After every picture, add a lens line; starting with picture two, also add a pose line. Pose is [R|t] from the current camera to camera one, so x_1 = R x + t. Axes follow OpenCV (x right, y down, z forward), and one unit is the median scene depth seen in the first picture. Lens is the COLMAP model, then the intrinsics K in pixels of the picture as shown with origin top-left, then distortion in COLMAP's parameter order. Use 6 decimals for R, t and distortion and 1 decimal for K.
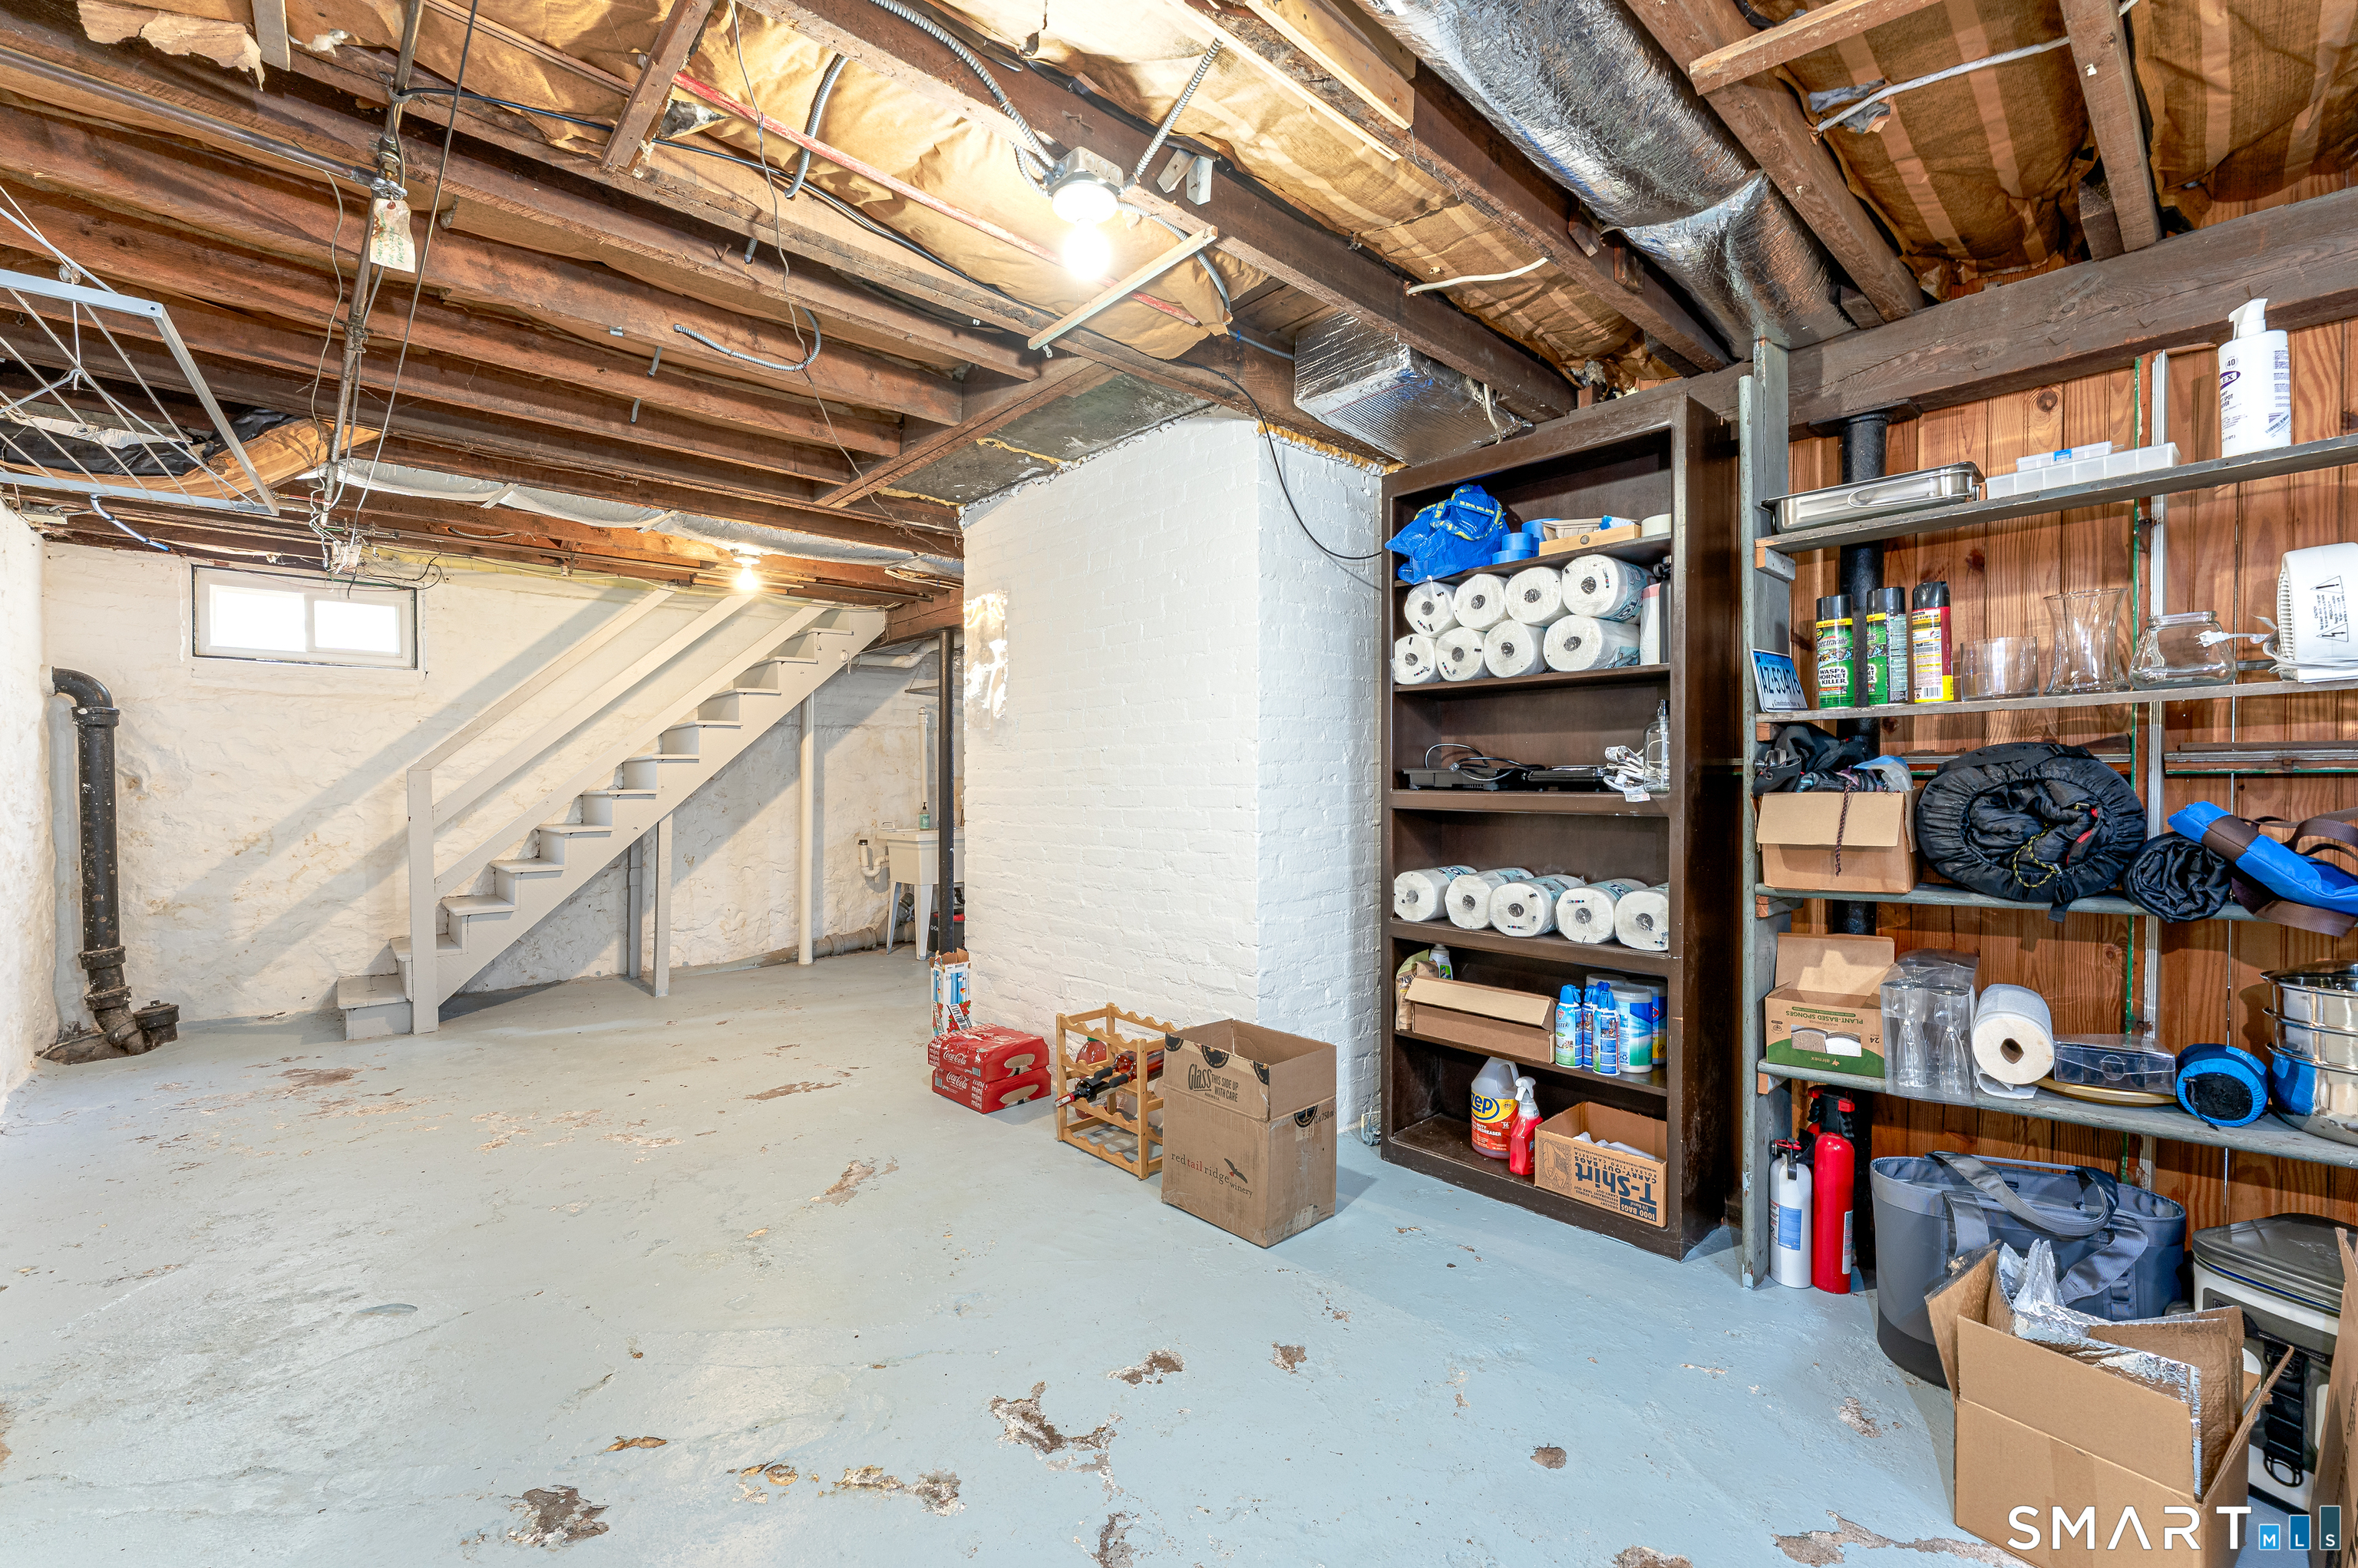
lens RADIAL K [[957.6, 0, 1179.6], [0, 957.6, 785.8], [0, 0, 1]] dist [-0.001645, -0.000205]
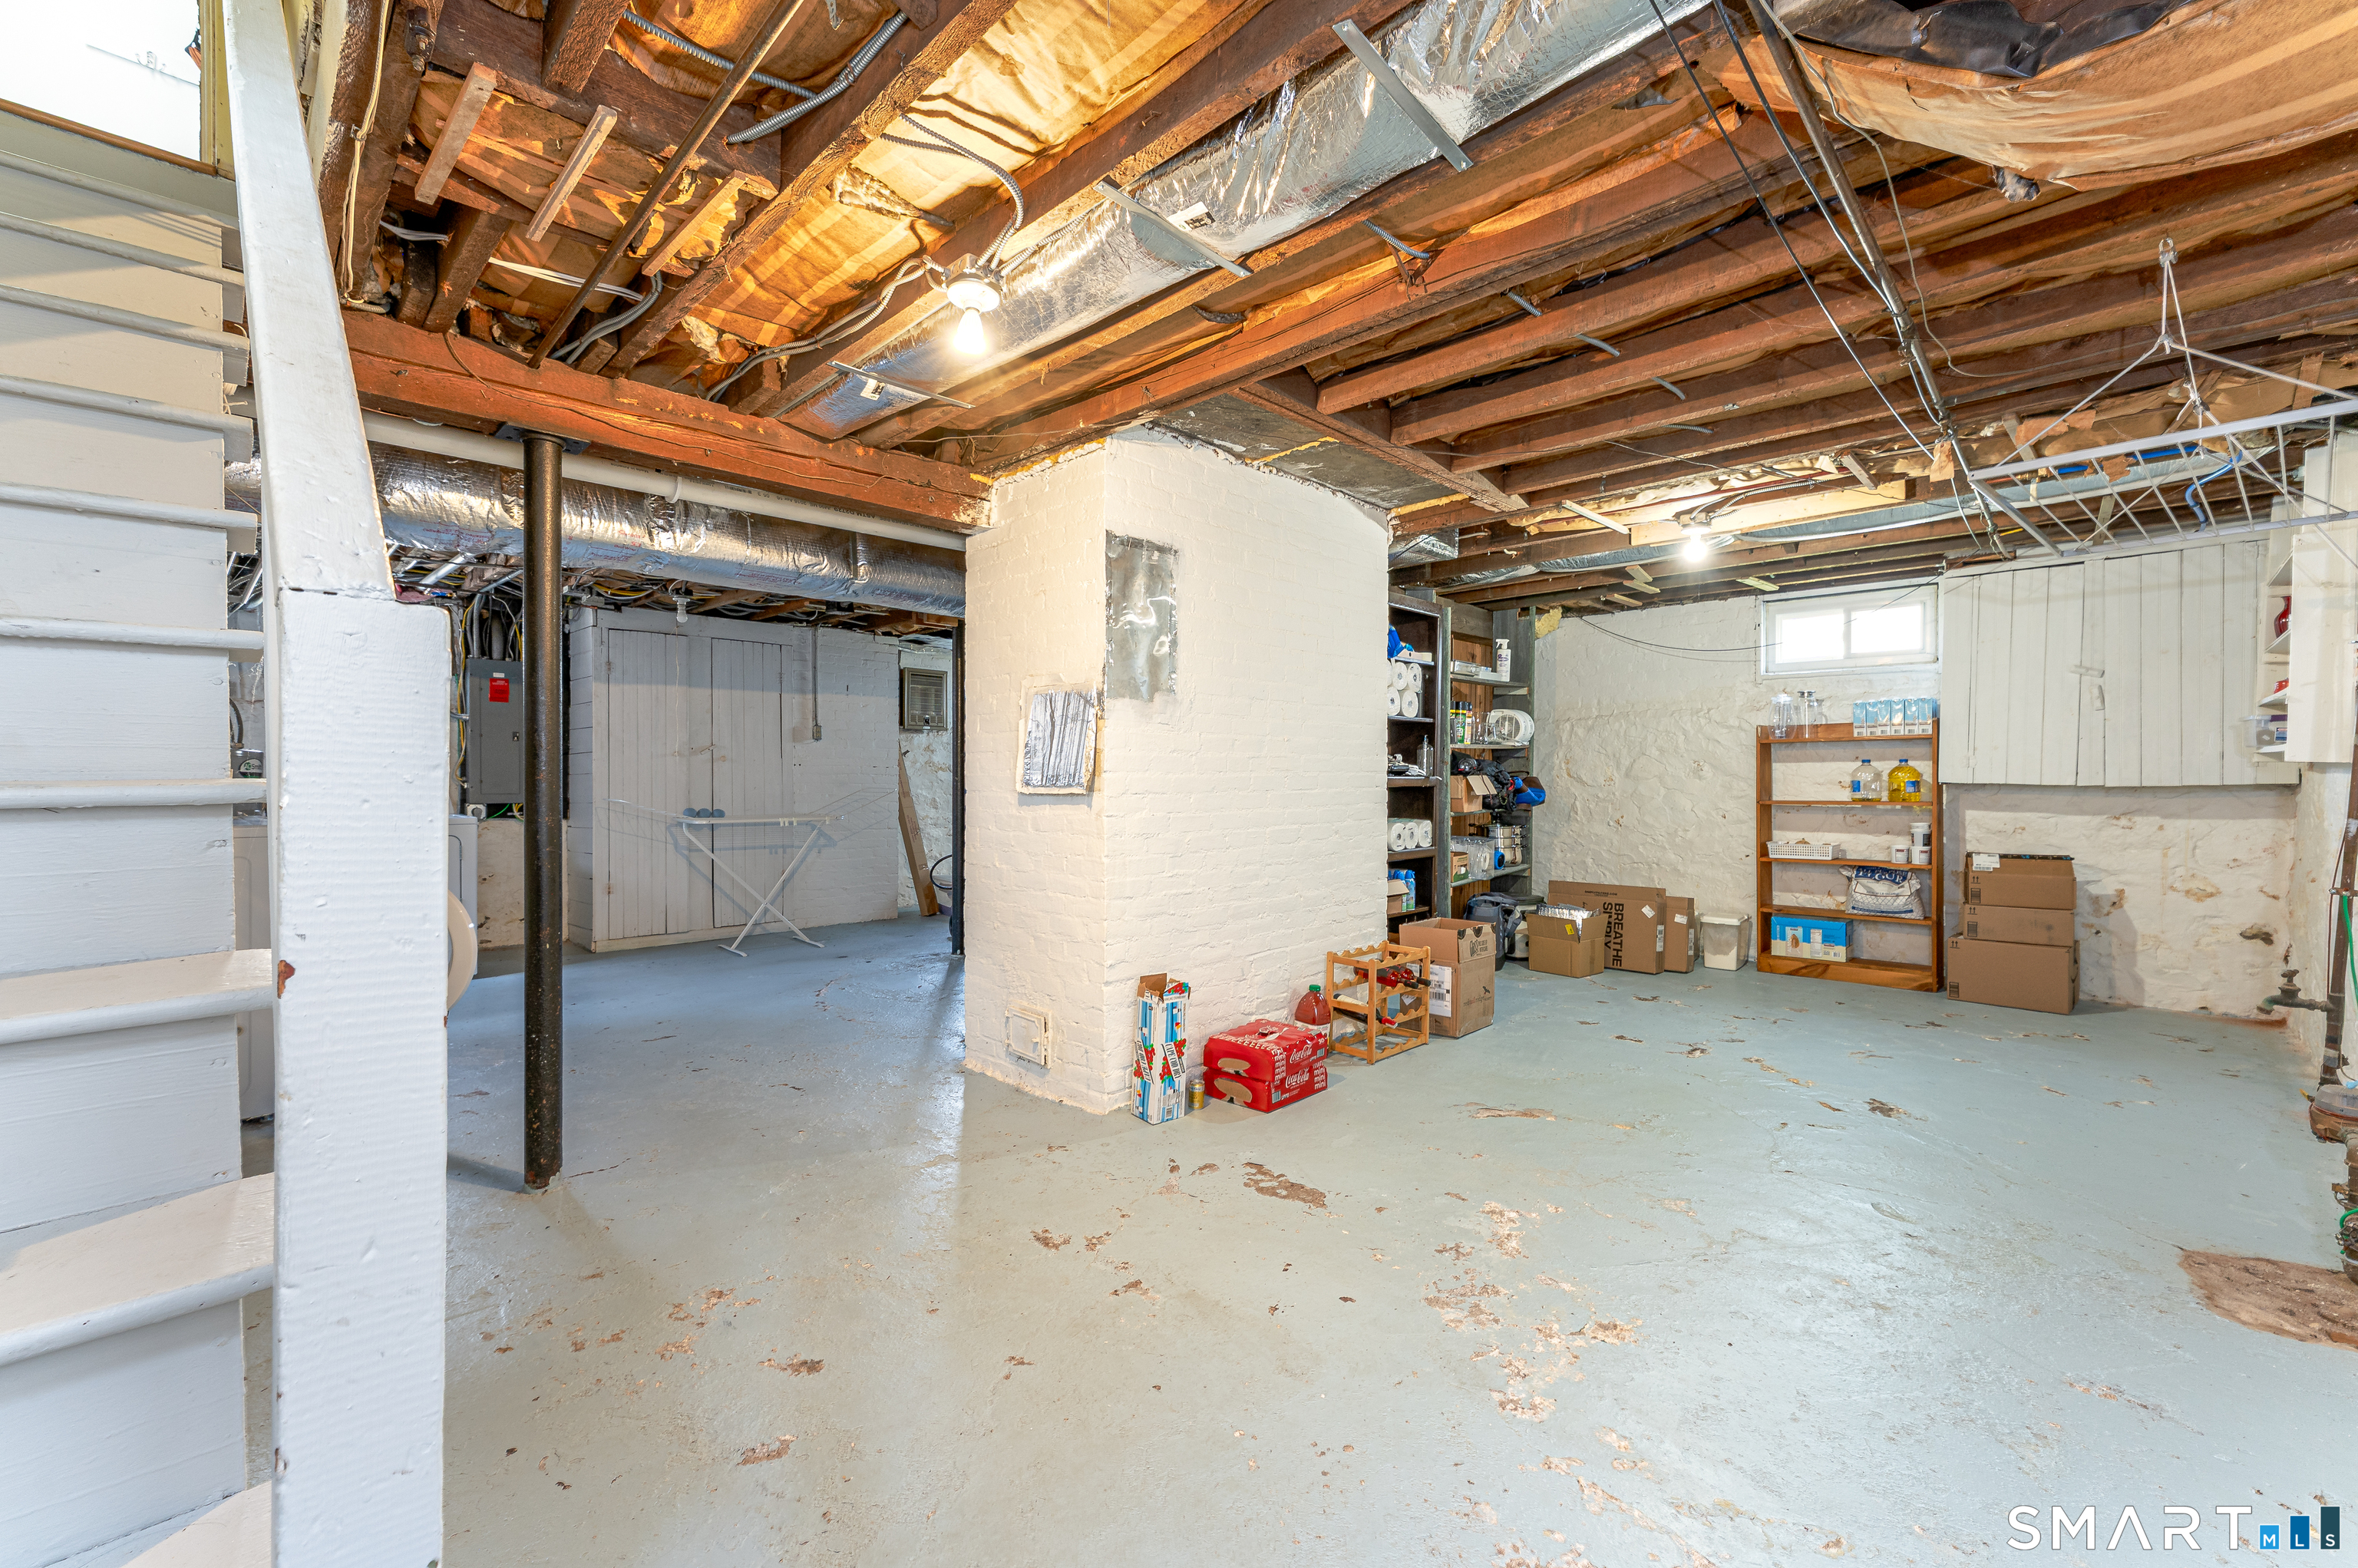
lens RADIAL K [[957.6, 0, 1179.0], [0, 957.6, 779.5], [0, 0, 1]] dist [-0.001645, -0.000205]
pose [[-0.045234, -0.001686, 0.998975, -1.294362], [0.002603, 0.999995, 0.001805, 0.008473], [-0.998973, 0.002682, -0.045229, 1.272196]]
